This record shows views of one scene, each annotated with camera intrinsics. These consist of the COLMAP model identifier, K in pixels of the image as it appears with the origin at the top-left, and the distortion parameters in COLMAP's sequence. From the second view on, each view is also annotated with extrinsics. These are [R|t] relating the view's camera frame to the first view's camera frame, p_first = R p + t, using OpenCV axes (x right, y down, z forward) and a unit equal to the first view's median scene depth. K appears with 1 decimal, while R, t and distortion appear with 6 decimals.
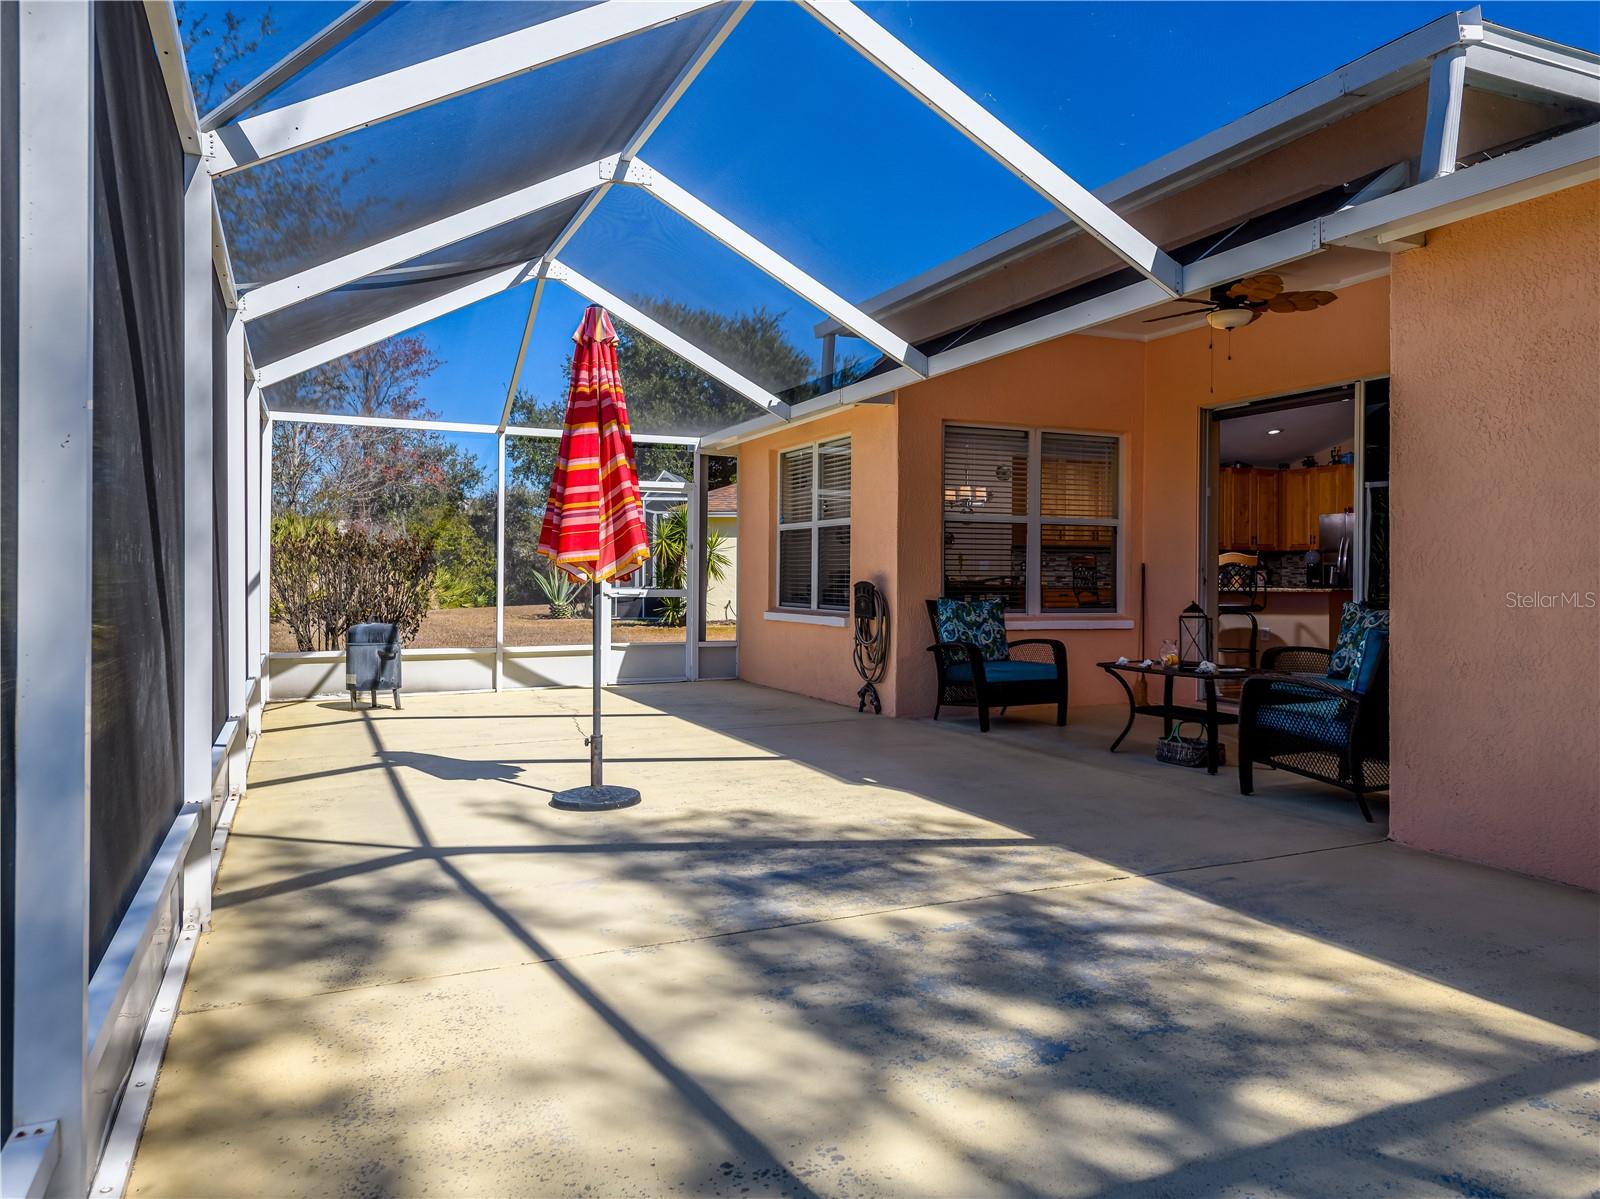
lens RADIAL K [[1127.1, 0, 800.0], [0, 1127.1, 599.5], [0, 0, 1]] dist [0.005849, 0.001523]
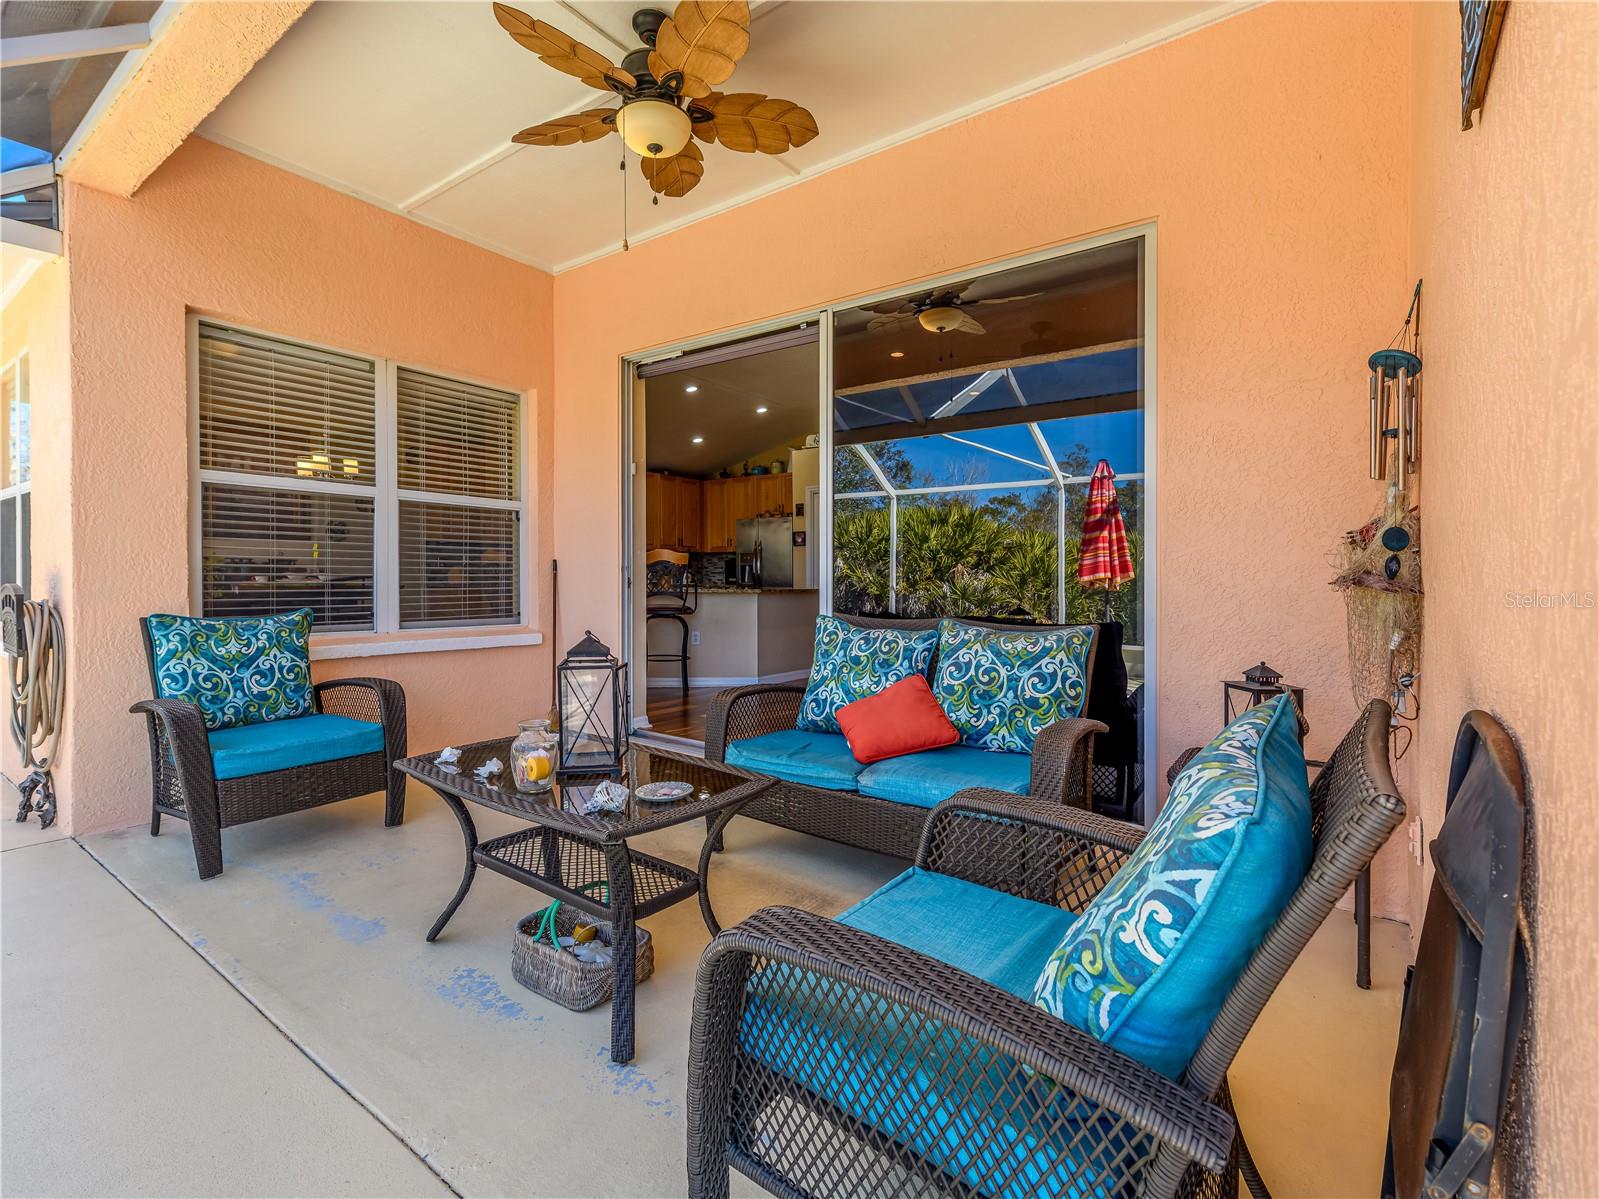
lens RADIAL K [[694.4, 0, 799.5], [0, 694.4, 599.5], [0, 0, 1]] dist [-0.001260, -0.000255]
pose [[0.846574, -0.015460, 0.532047, 0.206444], [0.006021, 0.999792, 0.019472, -0.013536], [-0.532238, -0.013281, 0.846491, 0.540454]]
